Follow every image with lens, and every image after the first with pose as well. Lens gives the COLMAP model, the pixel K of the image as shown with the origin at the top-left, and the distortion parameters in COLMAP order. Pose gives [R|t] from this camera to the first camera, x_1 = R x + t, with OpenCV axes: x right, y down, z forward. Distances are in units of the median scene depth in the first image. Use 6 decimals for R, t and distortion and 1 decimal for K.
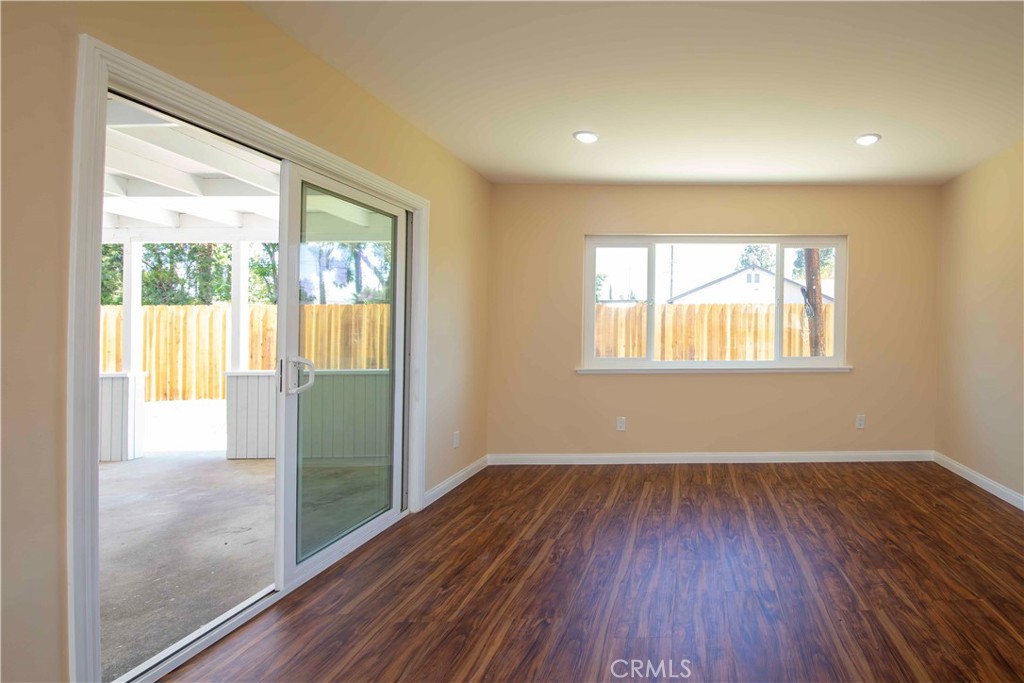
lens RADIAL K [[480.0, 0, 689.5], [0, 480.0, 366.5], [0, 0, 1]] dist [-0.031831, -0.000077]
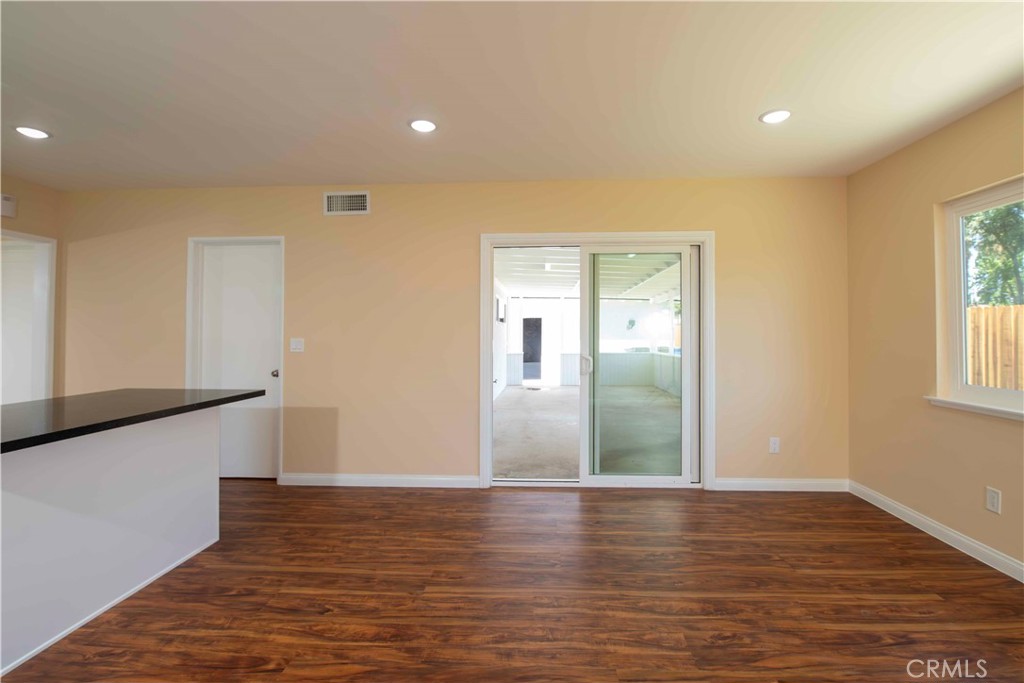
lens RADIAL K [[440.4, 0, 530.1], [0, 440.4, 335.3], [0, 0, 1]] dist [0.000028, -0.009386]
pose [[-0.040304, 0.006916, -0.999164, 0.540966], [-0.080259, 0.996722, 0.010136, -0.056351], [0.995959, 0.080600, -0.039617, 0.557288]]
